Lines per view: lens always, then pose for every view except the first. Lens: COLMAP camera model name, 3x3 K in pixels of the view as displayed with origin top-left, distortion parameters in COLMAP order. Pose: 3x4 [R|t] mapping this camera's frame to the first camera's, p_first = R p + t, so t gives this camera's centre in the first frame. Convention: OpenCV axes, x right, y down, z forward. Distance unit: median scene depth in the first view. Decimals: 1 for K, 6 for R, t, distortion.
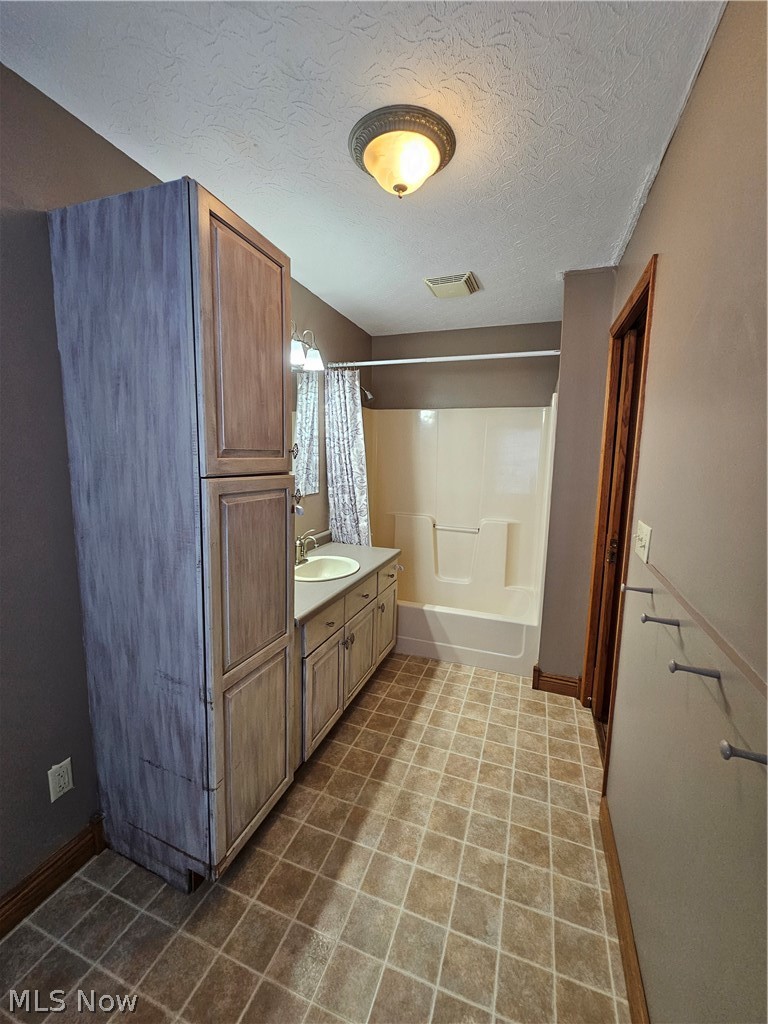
lens RADIAL K [[420.8, 0, 384.3], [0, 420.8, 511.7], [0, 0, 1]] dist [-0.000628, 0.000426]
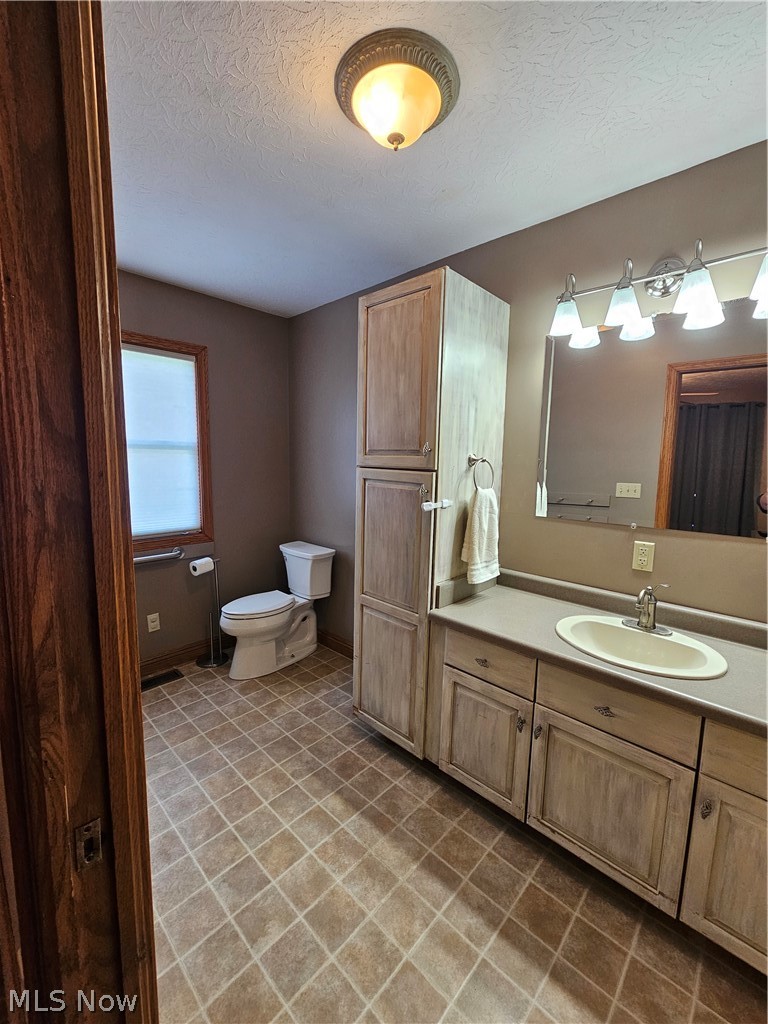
lens RADIAL K [[420.8, 0, 384.3], [0, 420.8, 511.7], [0, 0, 1]] dist [-0.000628, 0.000426]
pose [[-0.400291, 0.095532, -0.911395, 0.834639], [-0.152084, 0.973834, 0.168874, -0.158250], [0.903680, 0.206207, -0.375287, 1.348785]]
